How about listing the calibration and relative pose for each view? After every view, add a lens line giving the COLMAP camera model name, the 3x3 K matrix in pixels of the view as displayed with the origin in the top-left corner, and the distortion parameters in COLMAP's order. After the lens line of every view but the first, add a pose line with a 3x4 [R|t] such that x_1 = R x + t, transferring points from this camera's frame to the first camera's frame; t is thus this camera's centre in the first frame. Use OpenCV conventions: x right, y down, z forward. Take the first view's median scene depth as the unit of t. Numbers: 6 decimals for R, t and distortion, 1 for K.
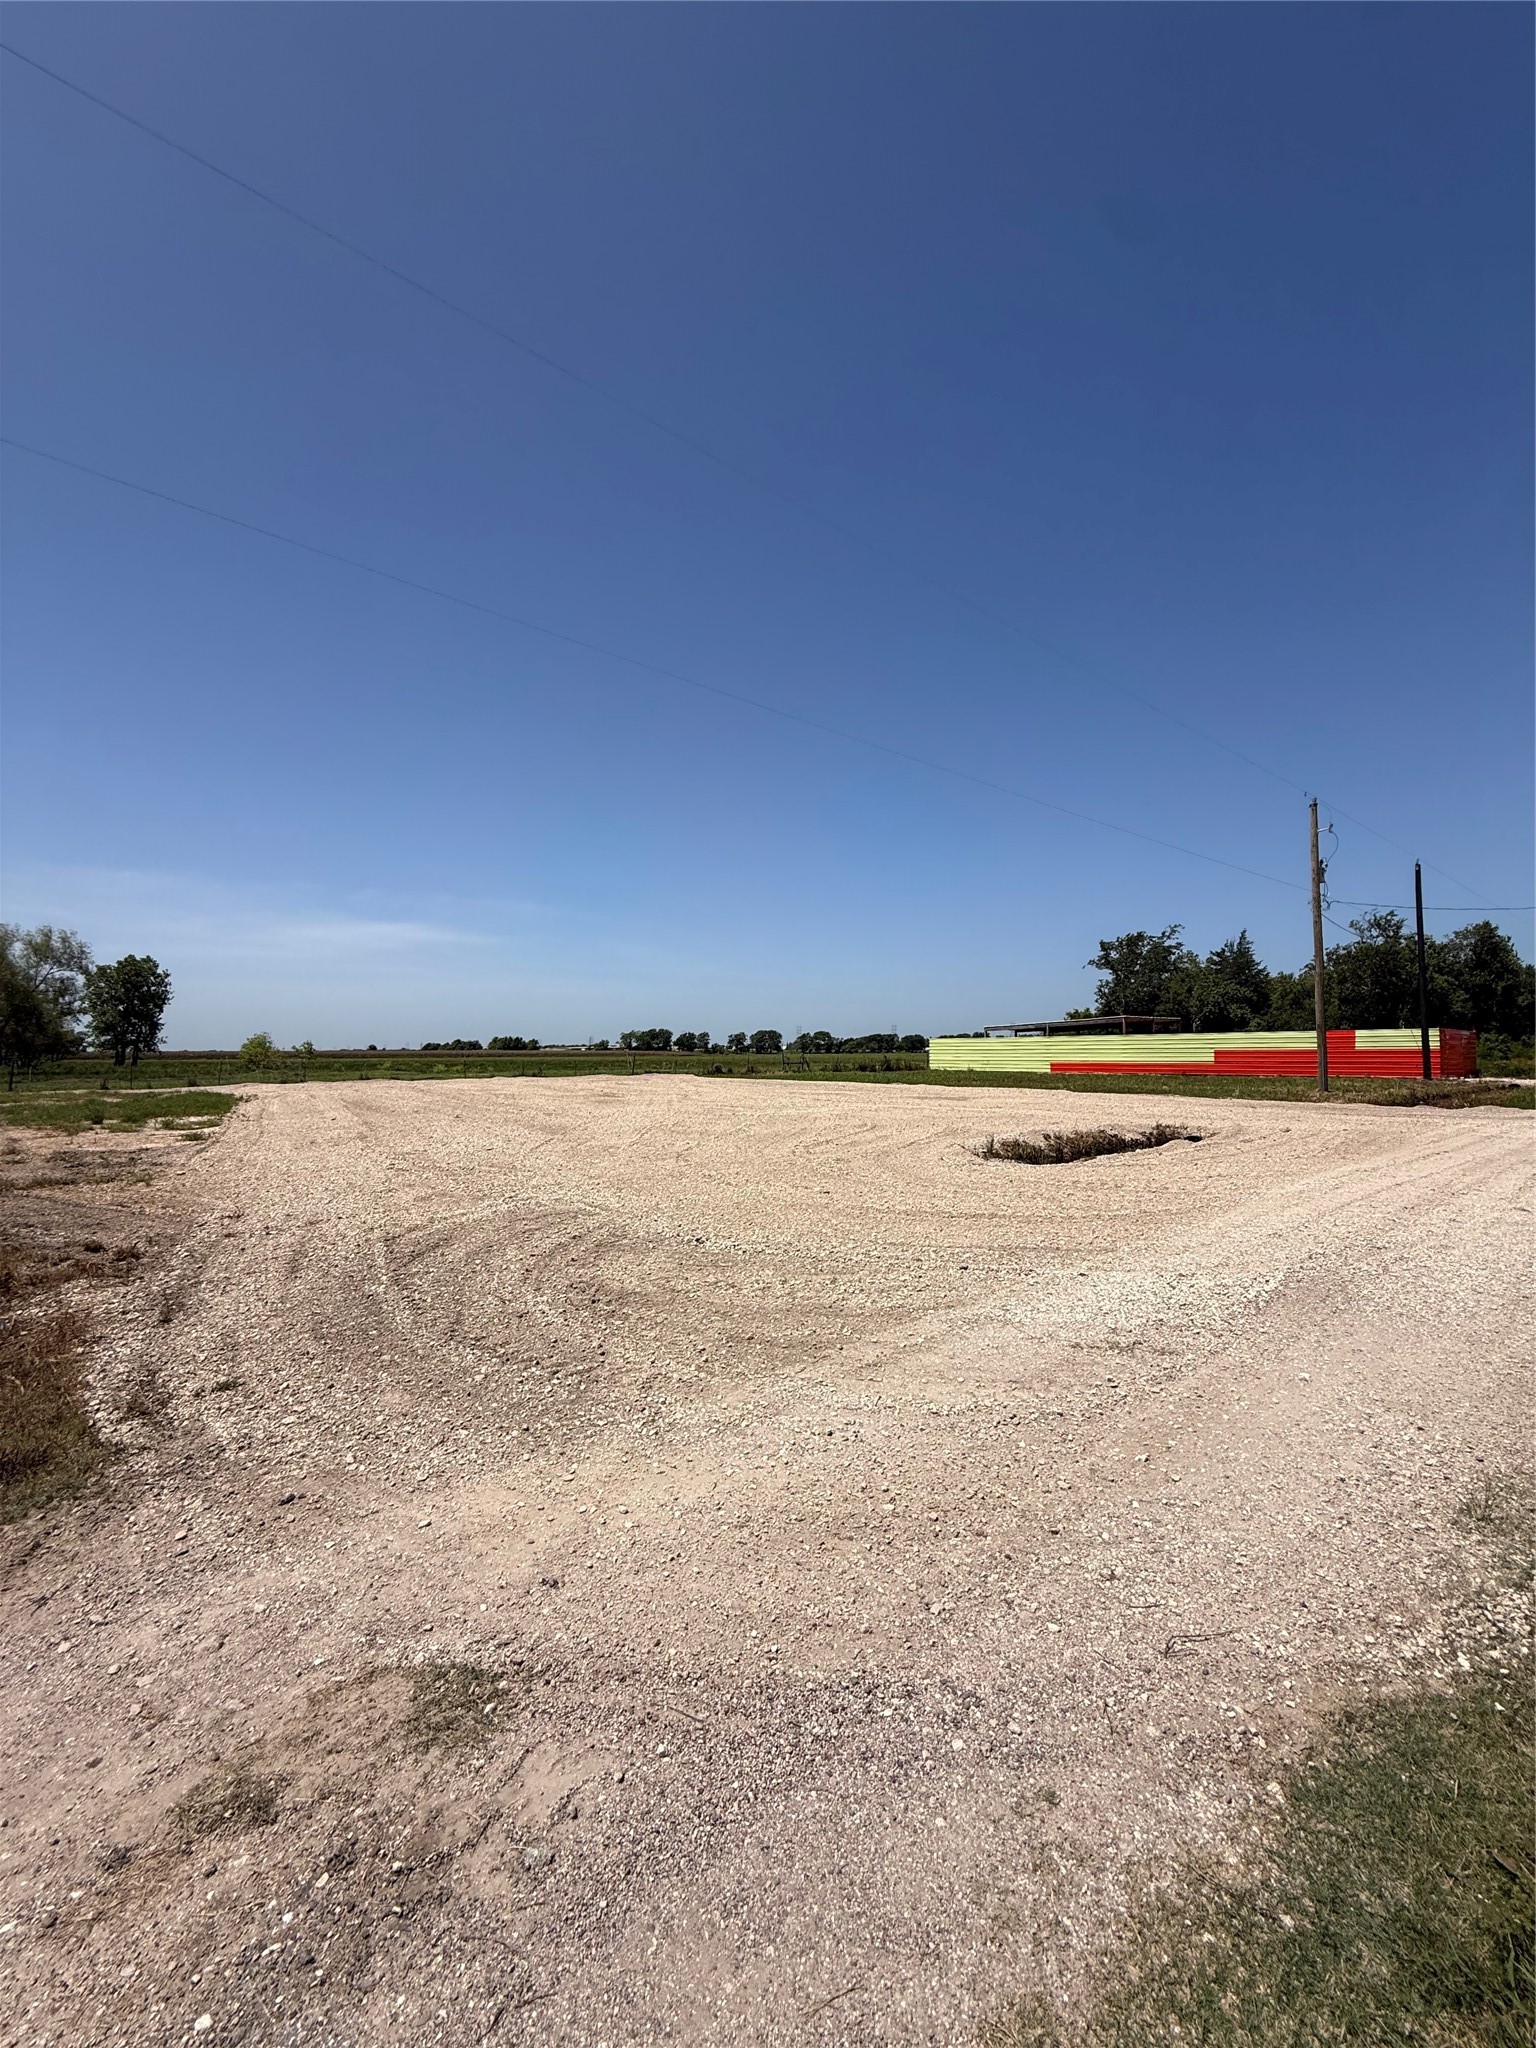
lens RADIAL K [[814.1, 0, 768.0], [0, 814.1, 1024.0], [0, 0, 1]] dist [-0.000529, 0.000062]
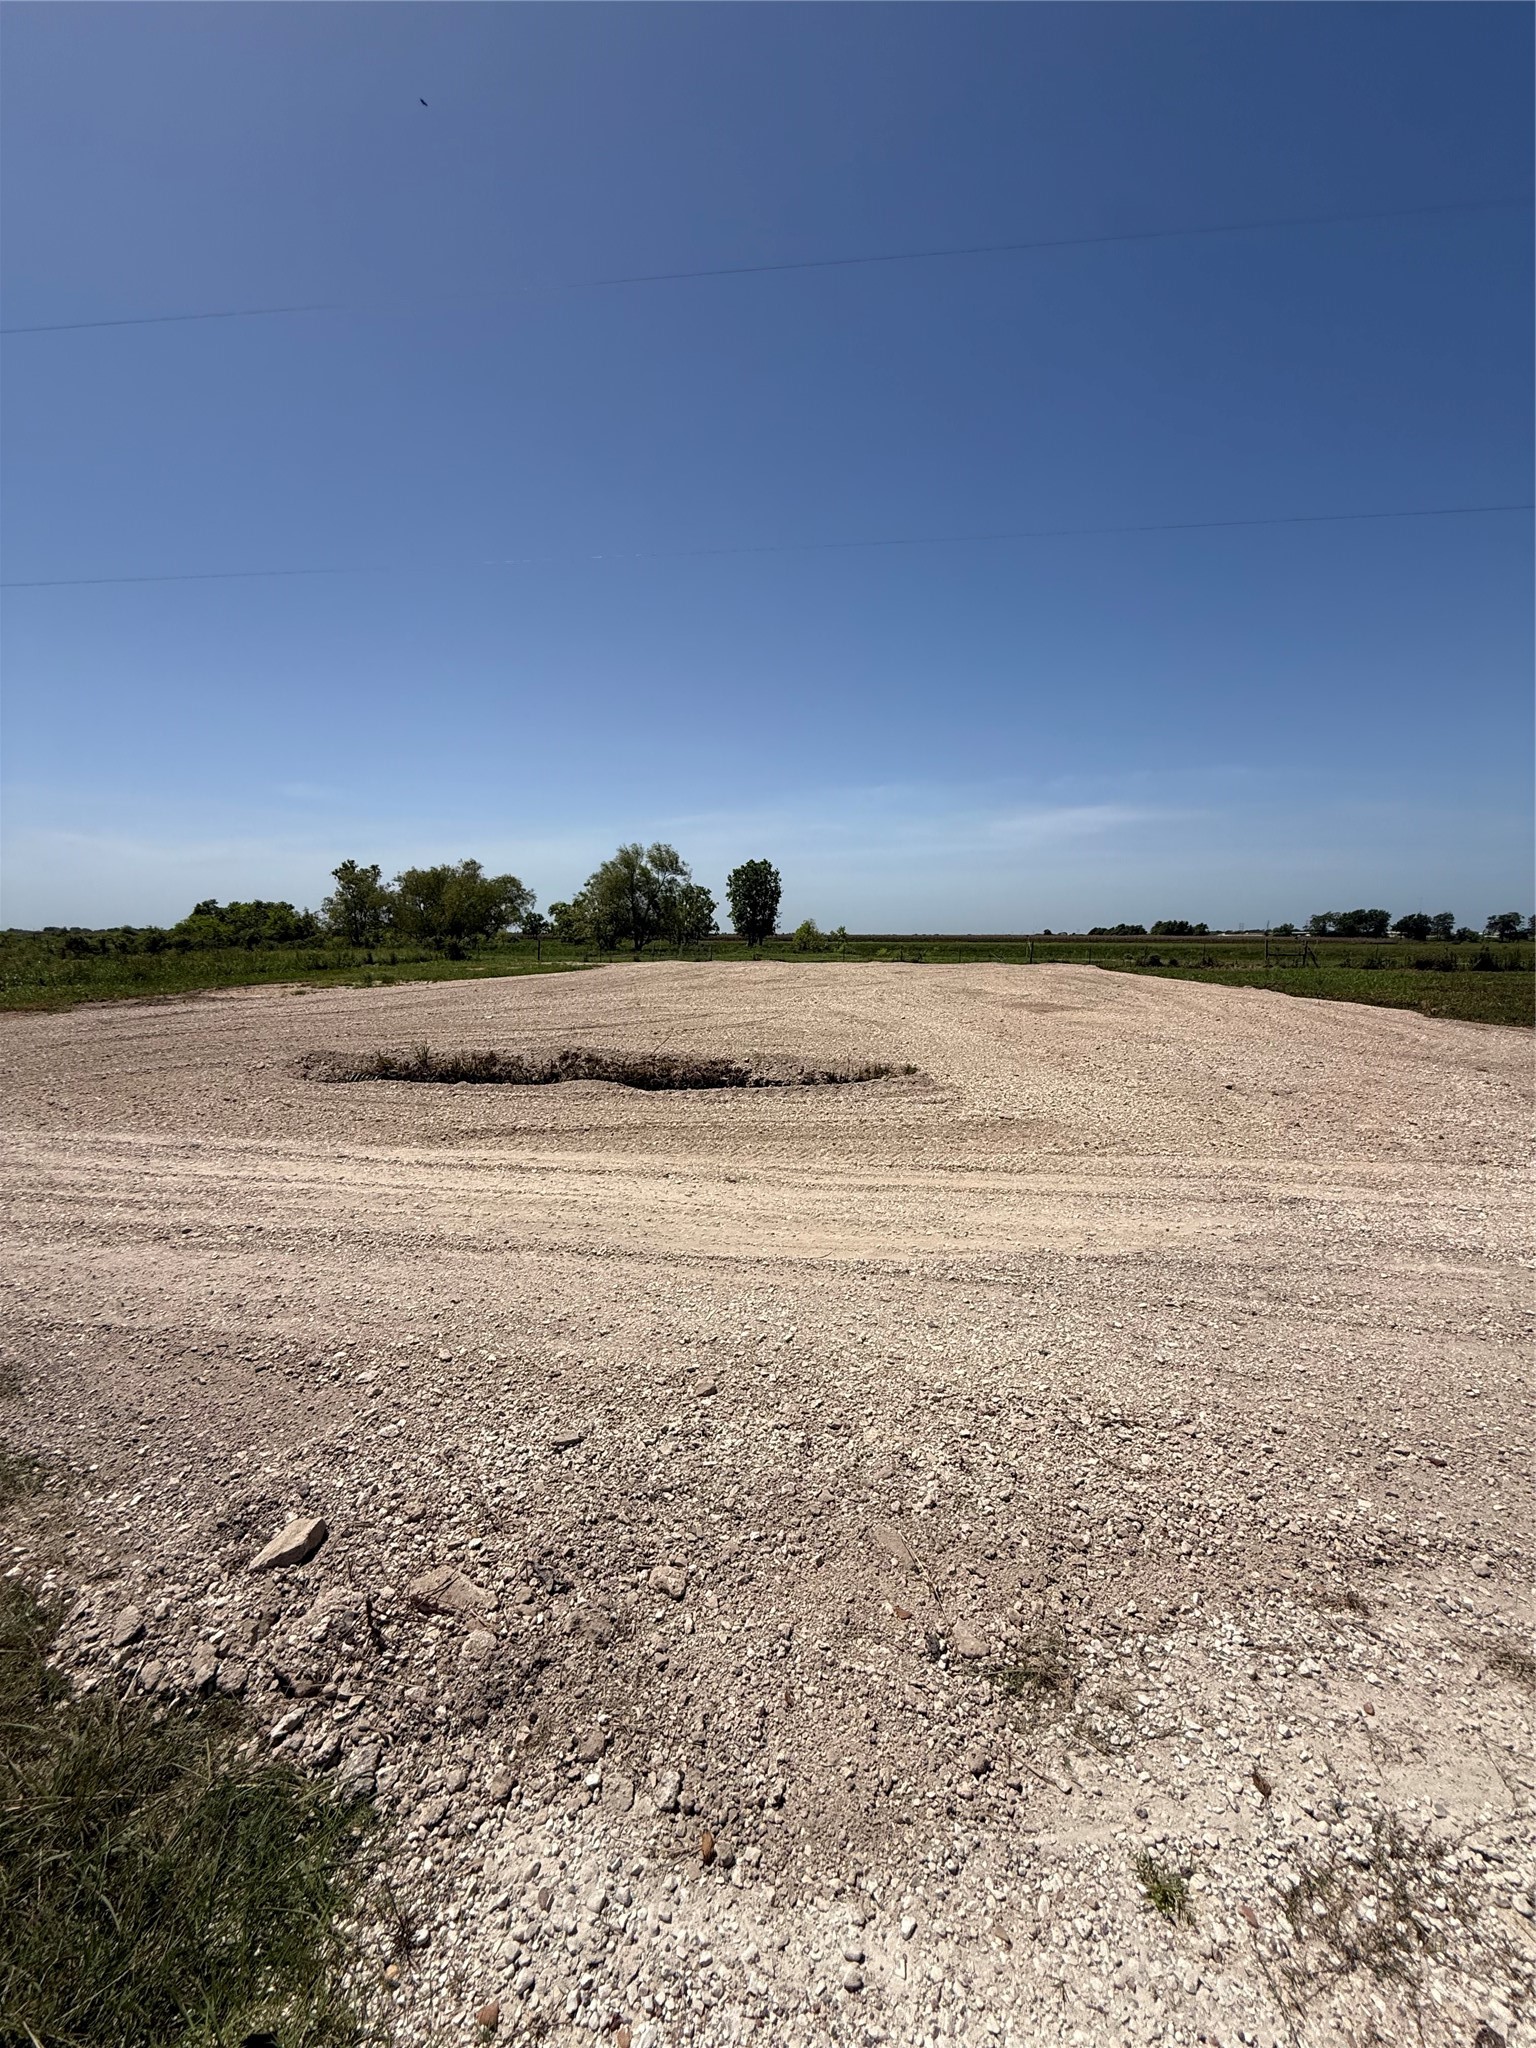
lens RADIAL K [[814.1, 0, 768.0], [0, 814.1, 1024.0], [0, 0, 1]] dist [-0.000529, 0.000062]
pose [[0.686727, 0.083746, -0.722075, 0.199026], [0.018479, 0.991009, 0.132511, 0.003152], [0.726680, -0.104342, 0.679006, 0.128131]]
